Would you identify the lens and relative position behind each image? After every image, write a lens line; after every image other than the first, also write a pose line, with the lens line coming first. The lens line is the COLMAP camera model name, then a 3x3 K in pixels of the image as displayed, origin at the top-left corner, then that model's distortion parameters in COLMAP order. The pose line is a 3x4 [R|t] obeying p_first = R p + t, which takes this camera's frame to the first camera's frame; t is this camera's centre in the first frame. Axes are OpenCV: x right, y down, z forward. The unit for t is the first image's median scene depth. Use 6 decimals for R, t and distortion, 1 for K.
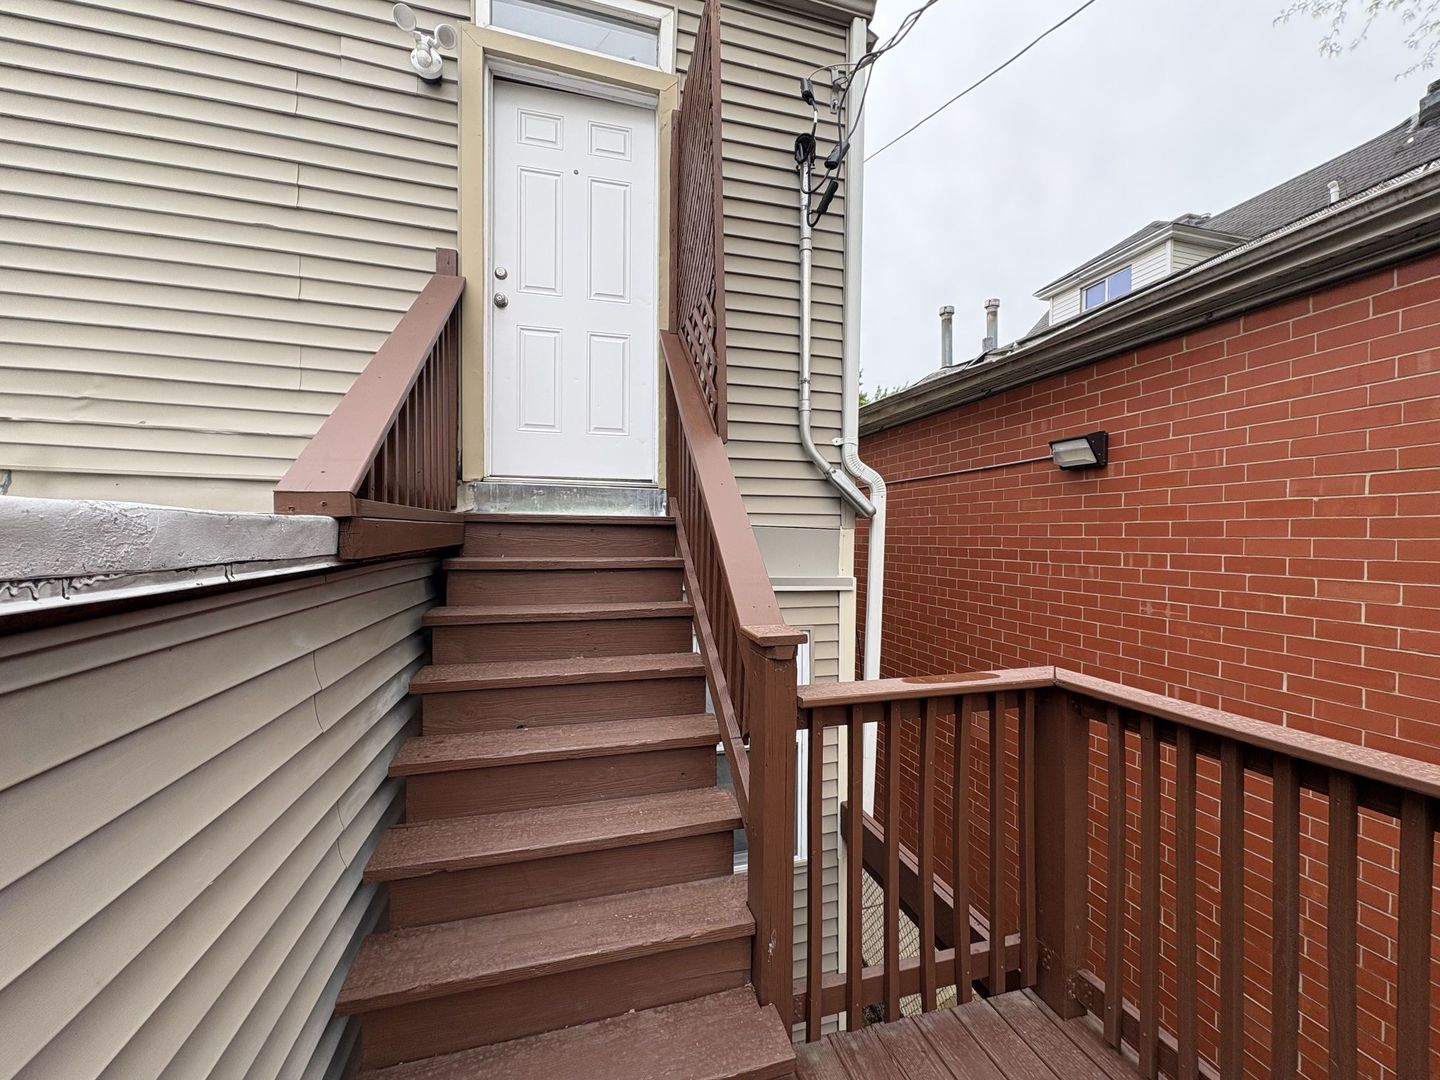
lens RADIAL K [[570.1, 0, 720.0], [0, 570.1, 540.0], [0, 0, 1]] dist [0.002463, -0.000177]
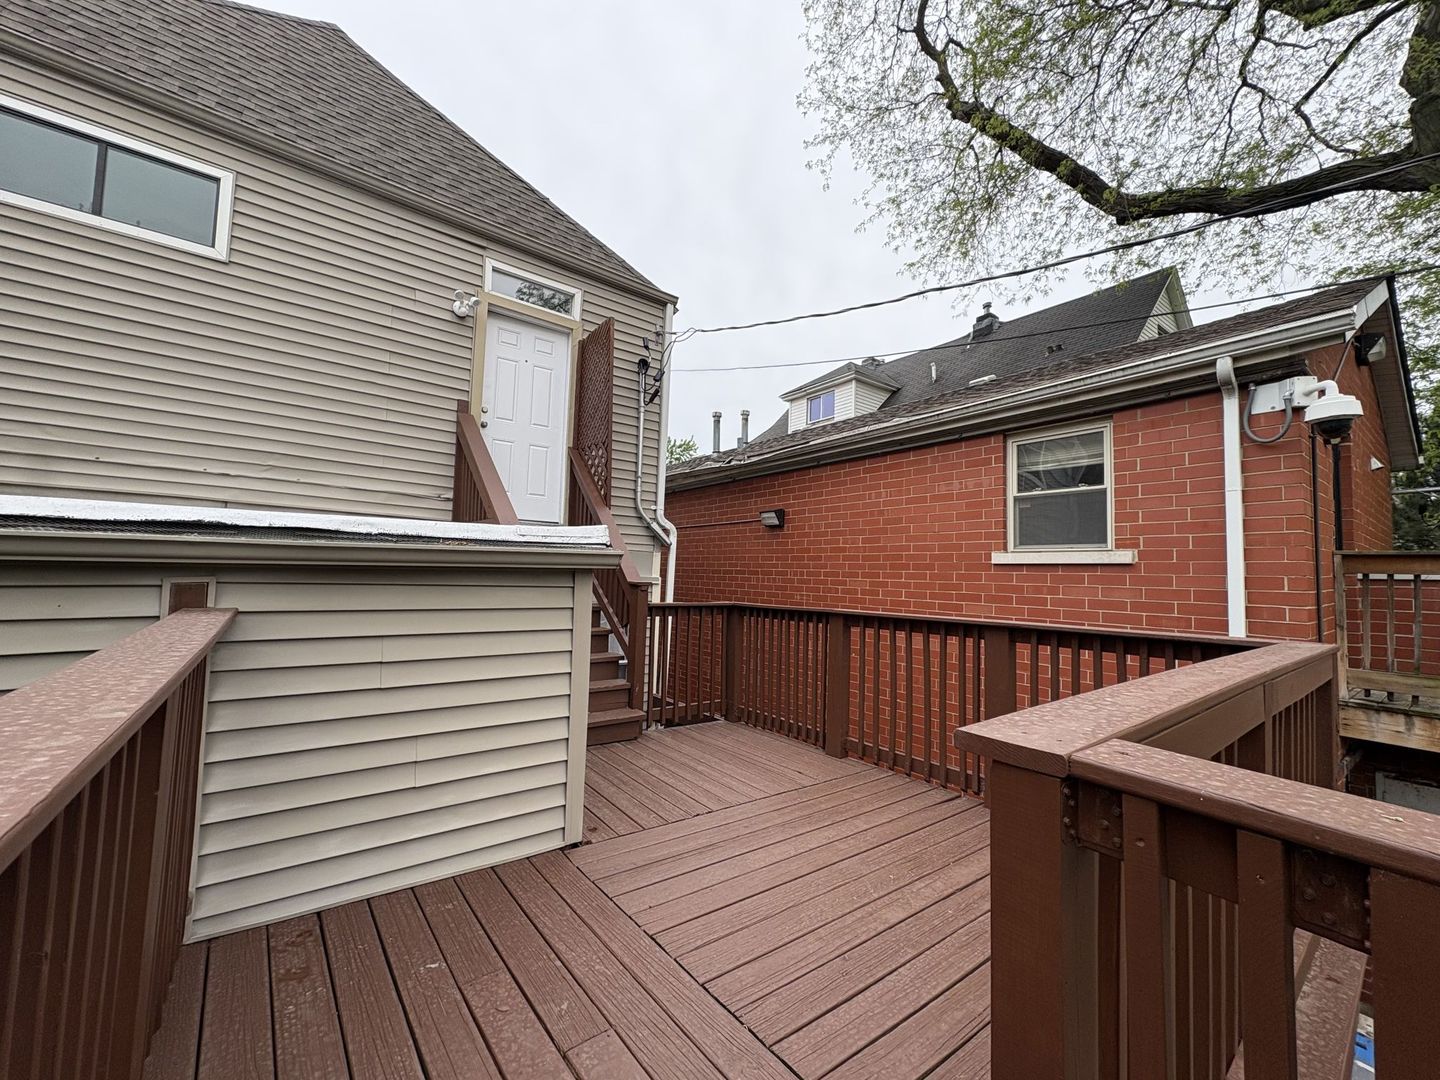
lens RADIAL K [[570.1, 0, 720.0], [0, 570.1, 540.0], [0, 0, 1]] dist [0.002463, -0.000177]
pose [[0.932739, 0.043643, 0.357901, -0.280466], [-0.021517, 0.997616, -0.065573, 0.062554], [-0.359910, 0.053462, 0.931454, -0.909384]]
